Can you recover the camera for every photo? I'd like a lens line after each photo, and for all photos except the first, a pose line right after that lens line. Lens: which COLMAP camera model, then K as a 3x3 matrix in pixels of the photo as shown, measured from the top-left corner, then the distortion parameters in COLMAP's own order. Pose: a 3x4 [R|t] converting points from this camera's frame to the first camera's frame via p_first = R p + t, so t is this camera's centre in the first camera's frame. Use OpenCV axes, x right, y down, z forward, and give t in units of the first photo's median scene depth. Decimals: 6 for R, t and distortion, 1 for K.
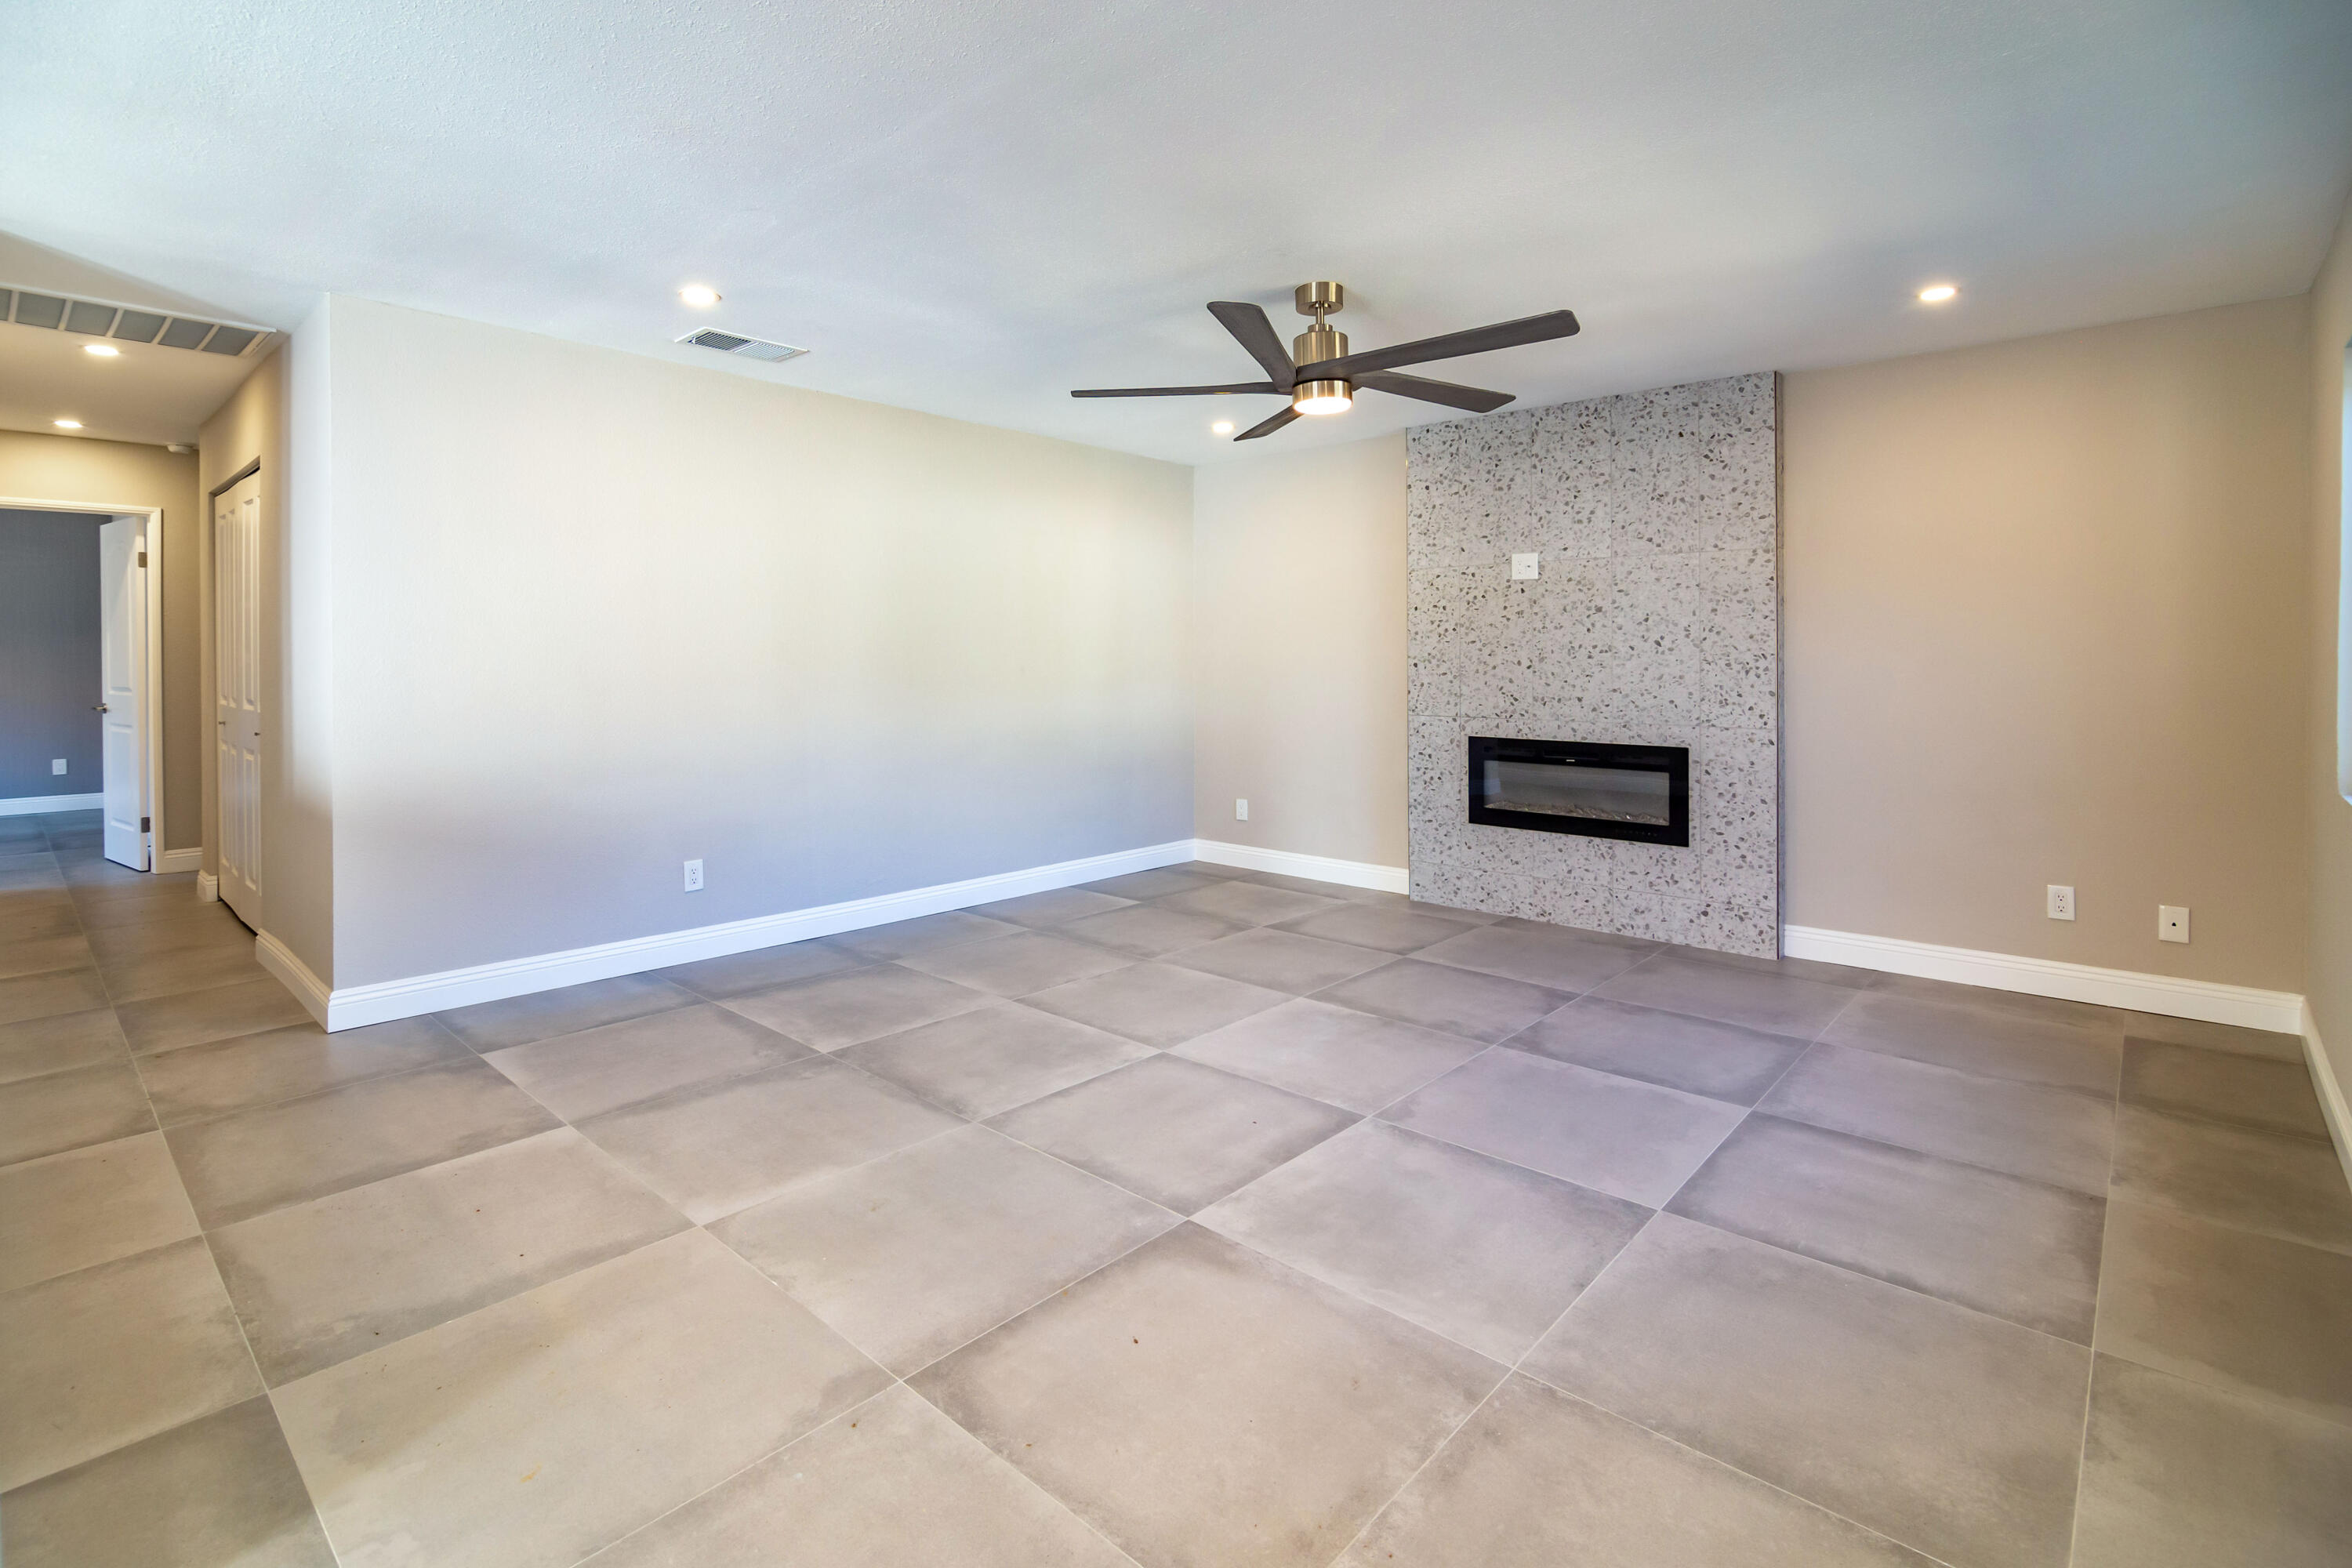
lens RADIAL K [[1112.8, 0, 1167.7], [0, 1112.8, 655.0], [0, 0, 1]] dist [-0.019036, -0.000753]
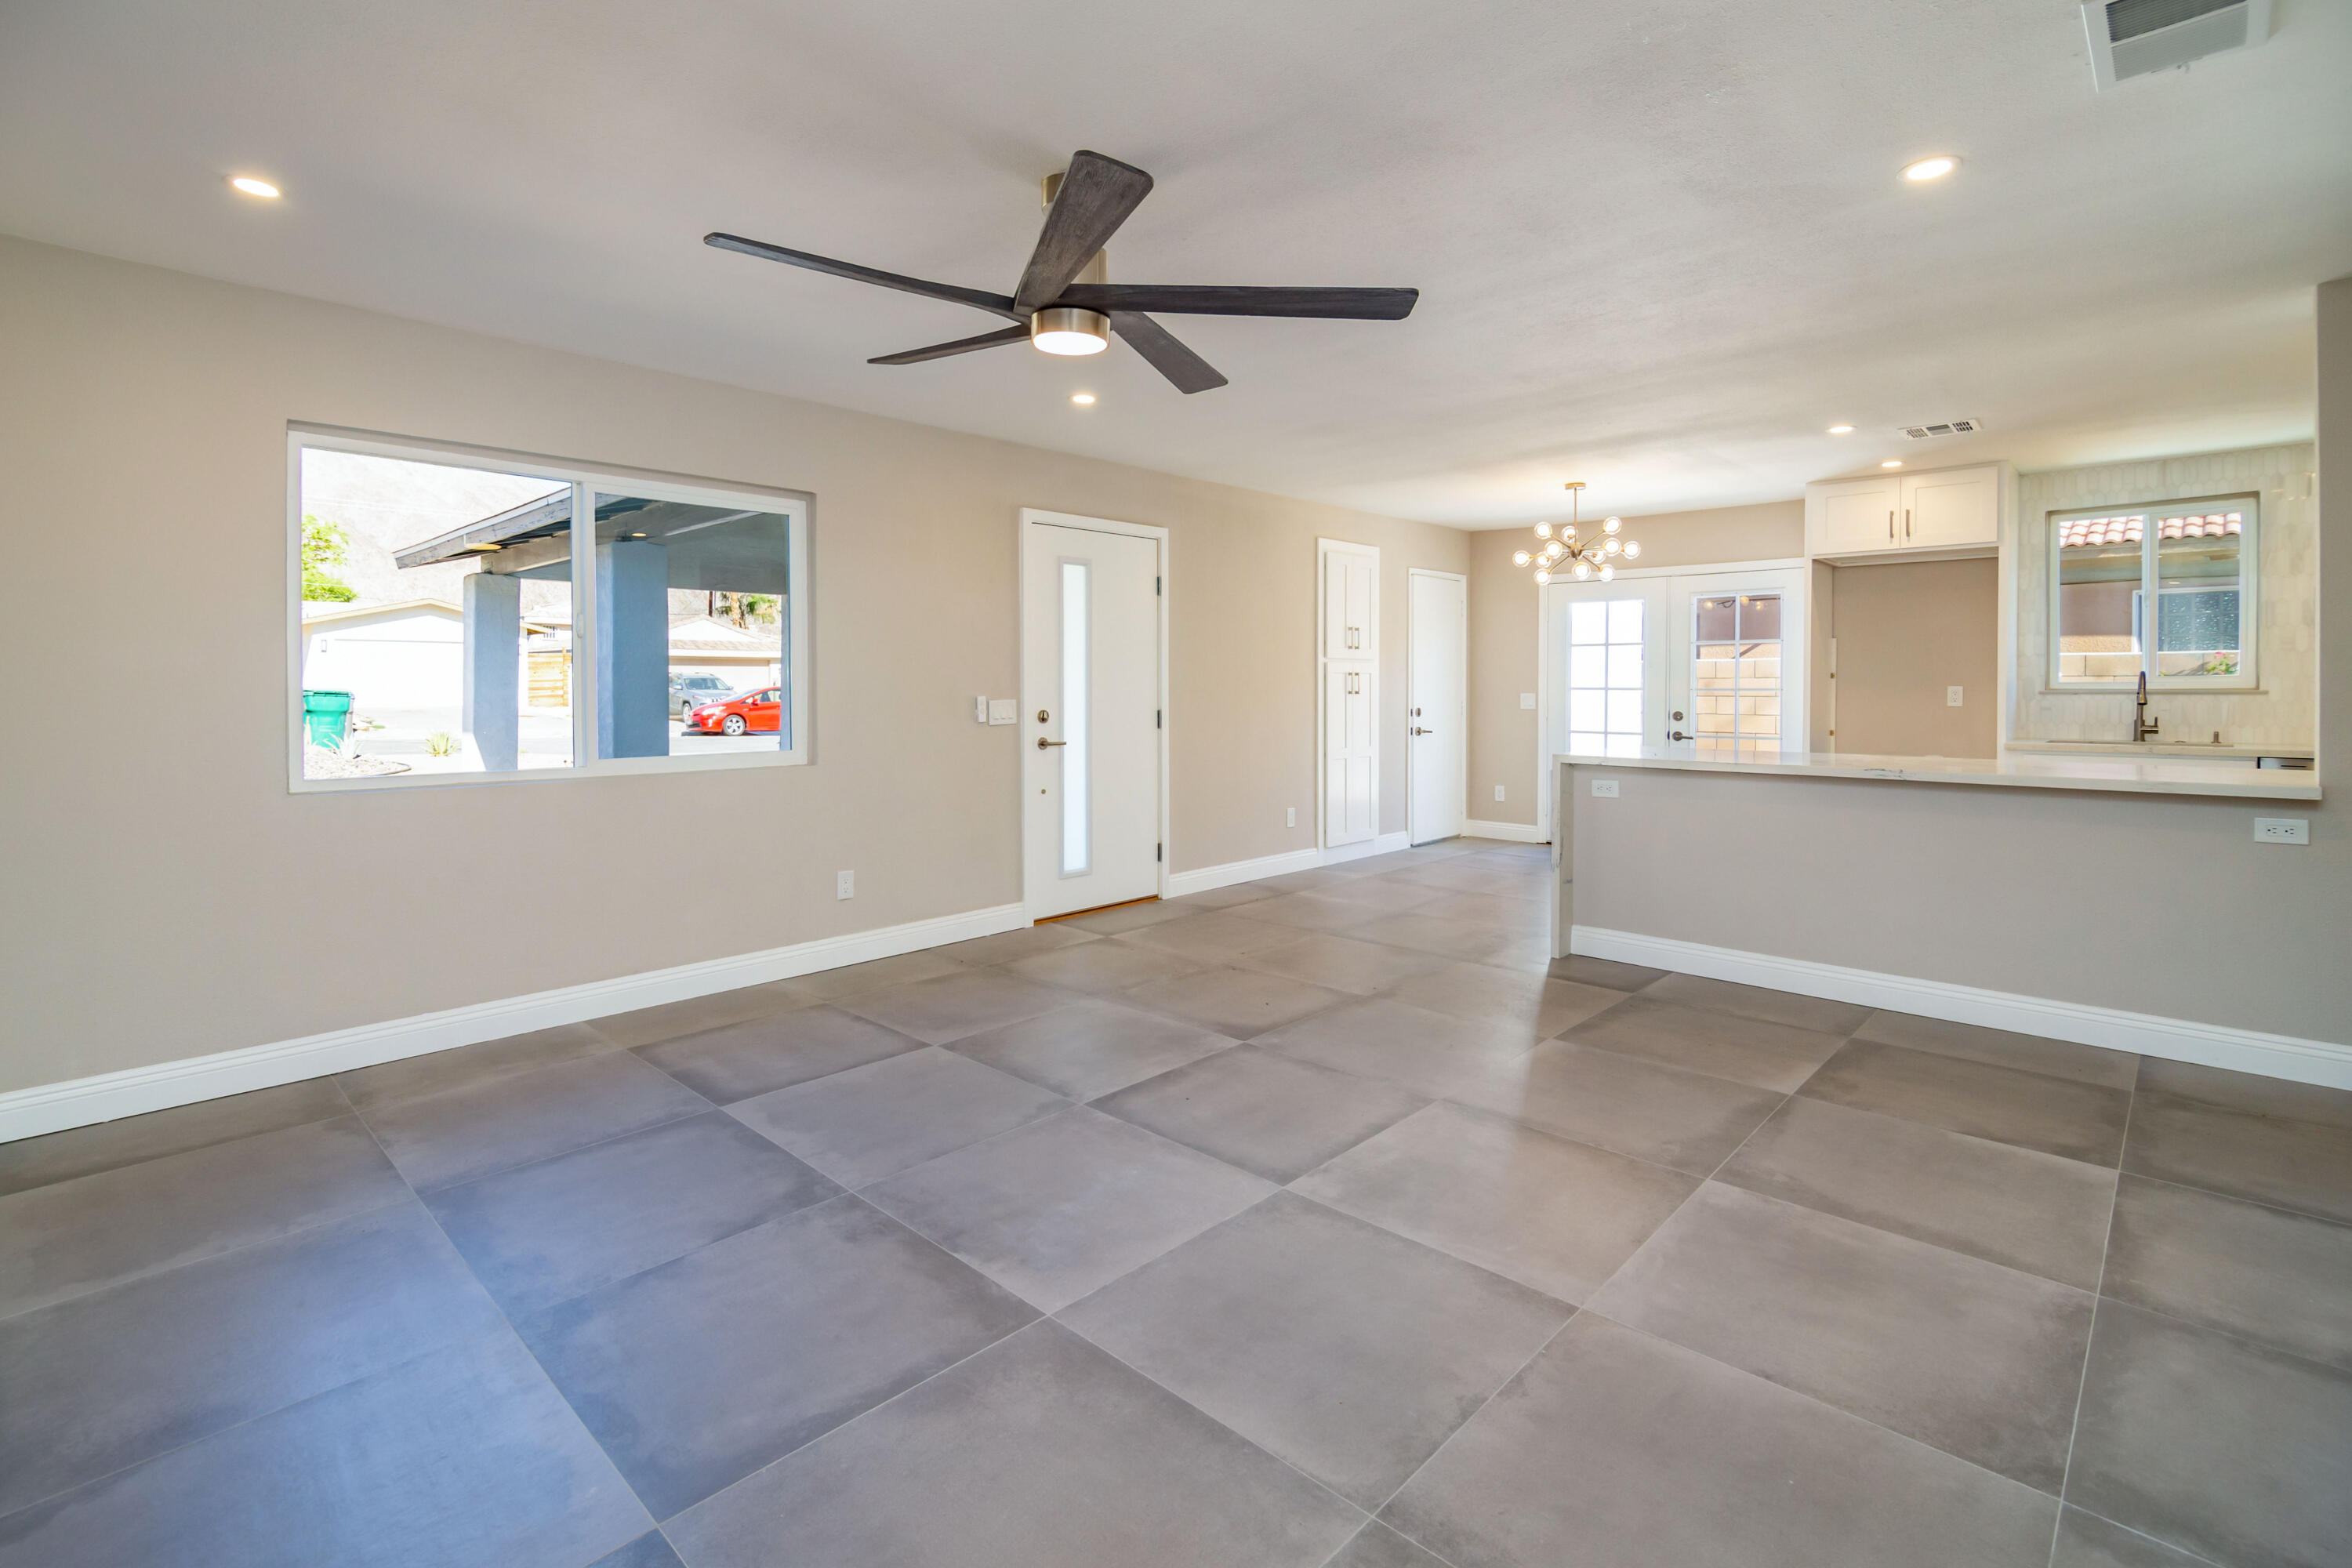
lens RADIAL K [[1074.5, 0, 1144.8], [0, 1074.5, 699.6], [0, 0, 1]] dist [-0.004489, -0.000580]
pose [[-0.998824, 0.000162, 0.048476, 0.042077], [0.000853, 0.999898, 0.014241, 0.001526], [-0.048468, 0.014265, -0.998723, 1.264871]]
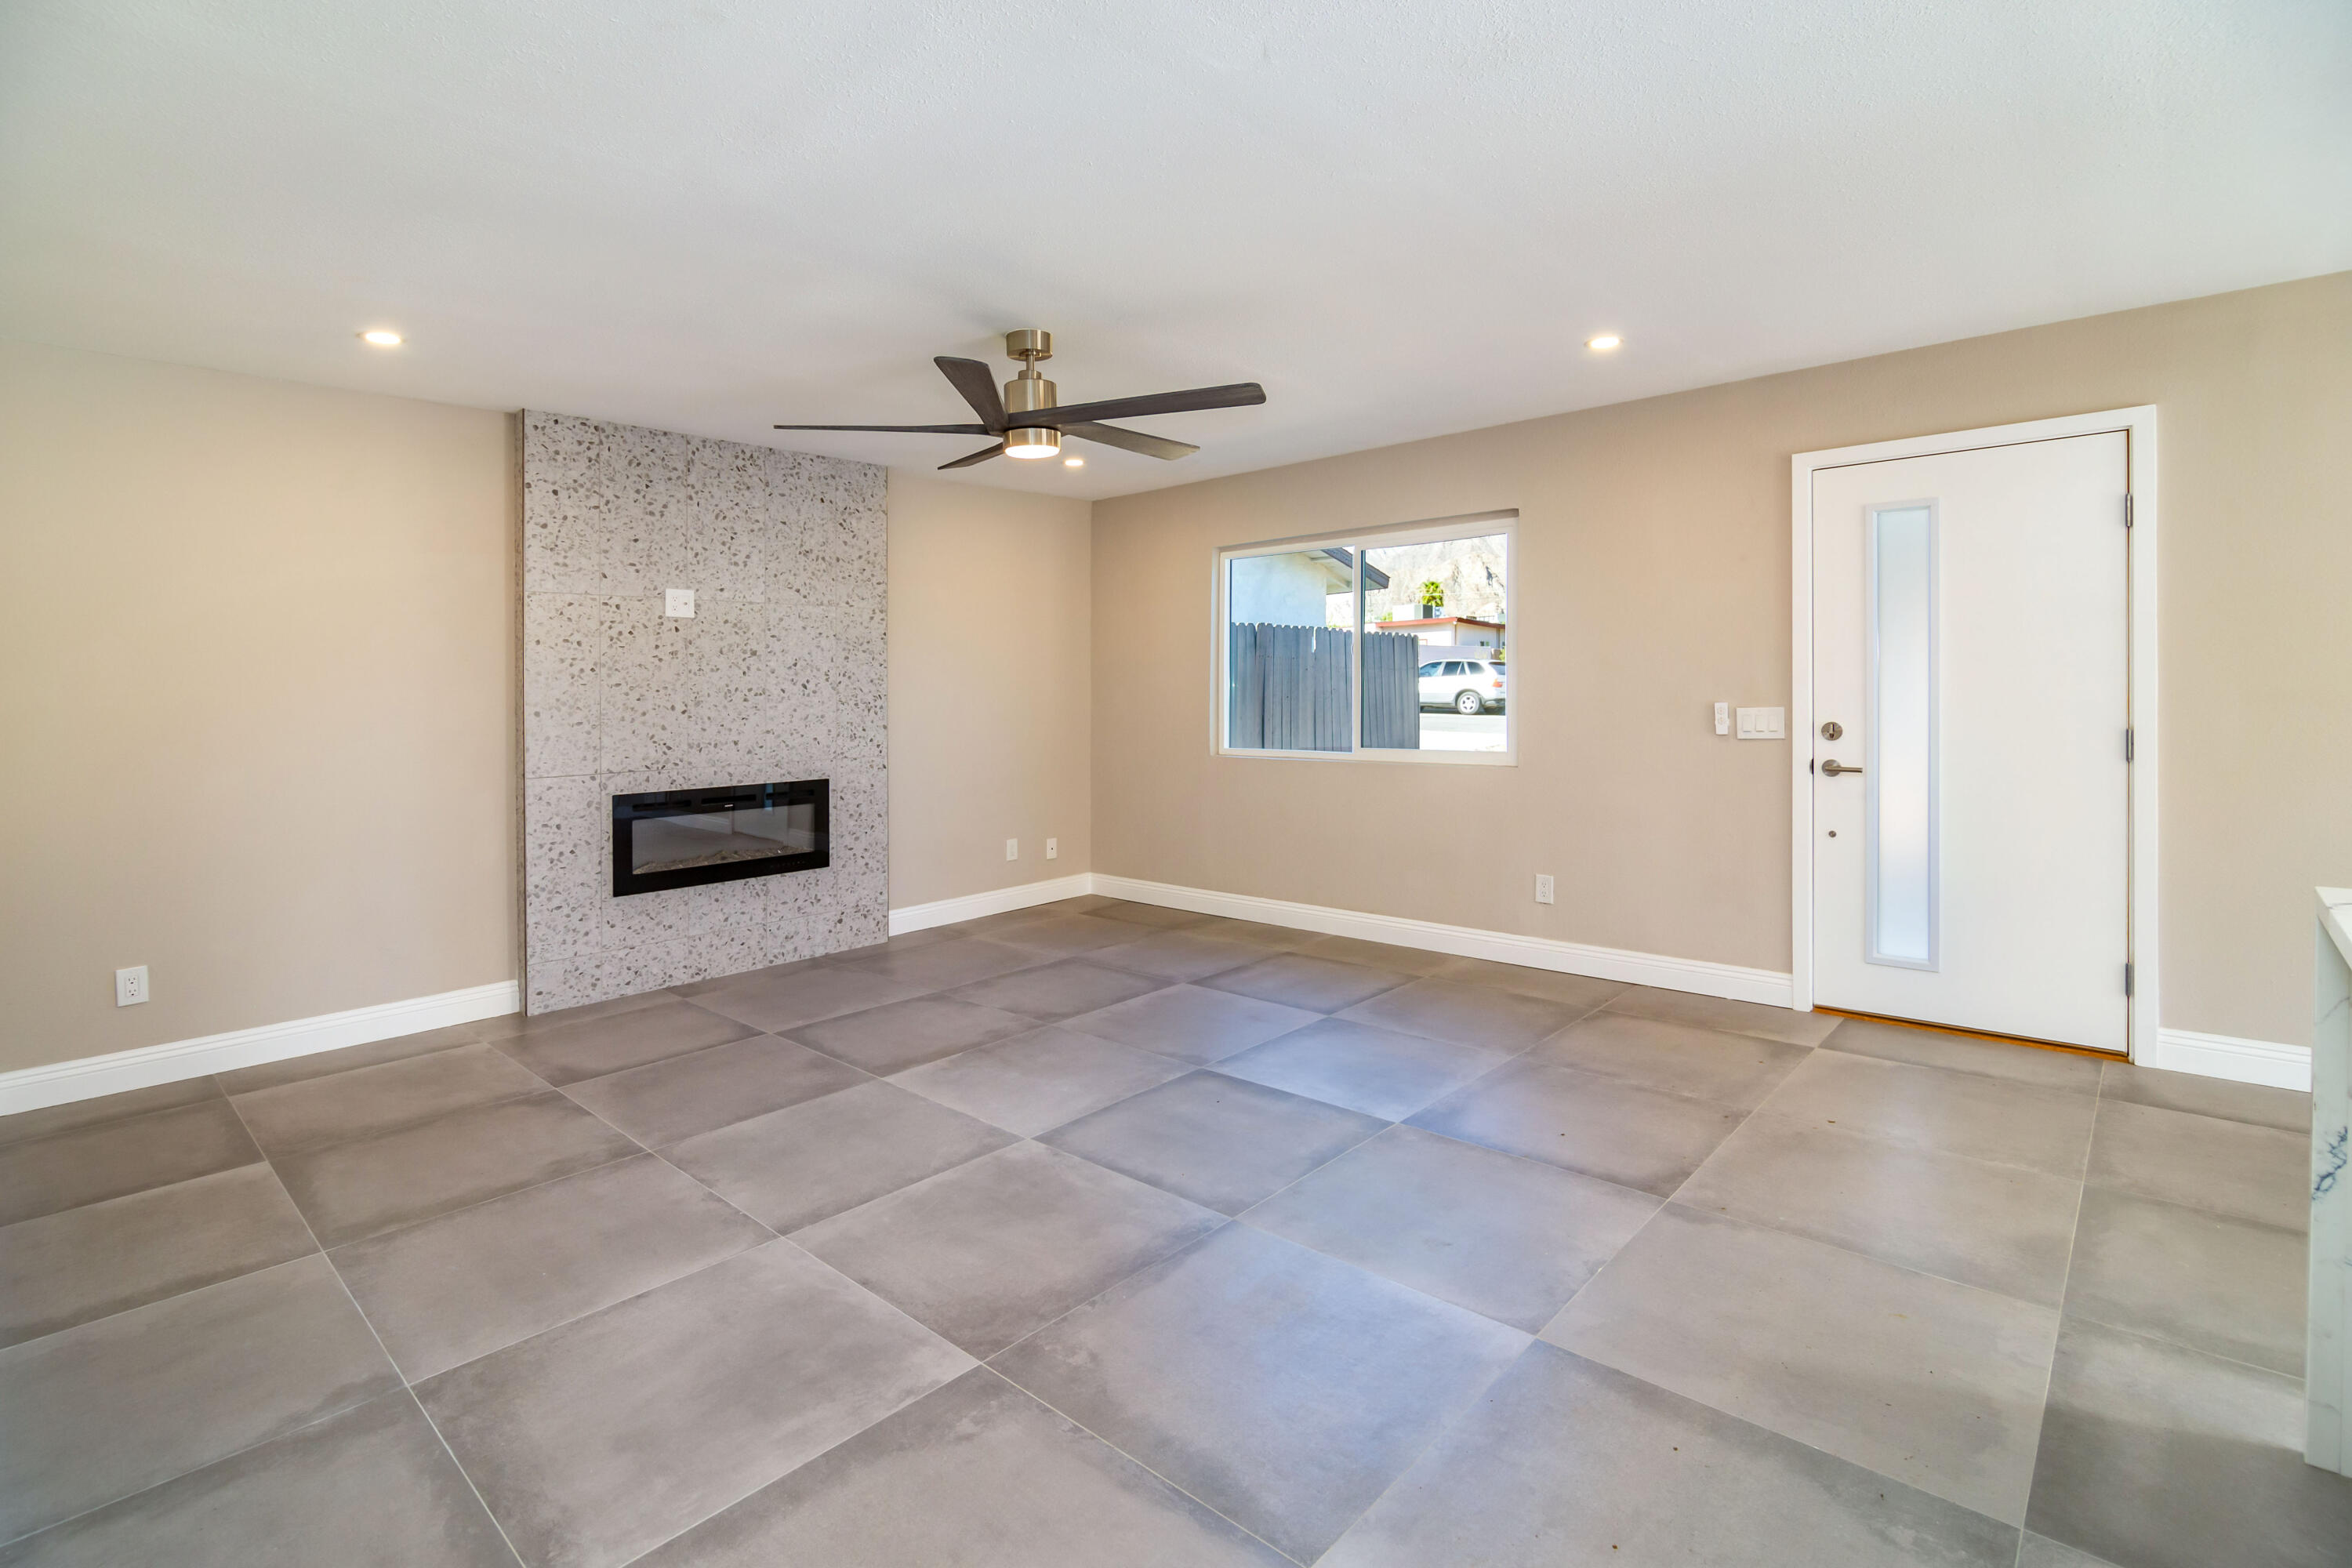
lens RADIAL K [[1091.1, 0, 1190.8], [0, 1091.1, 692.4], [0, 0, 1]] dist [-0.011468, -0.000508]
pose [[-0.005234, -0.003296, 0.999981, -0.634507], [0.013170, 0.999908, 0.003365, -0.003141], [-0.999900, 0.013188, -0.005191, 0.625904]]
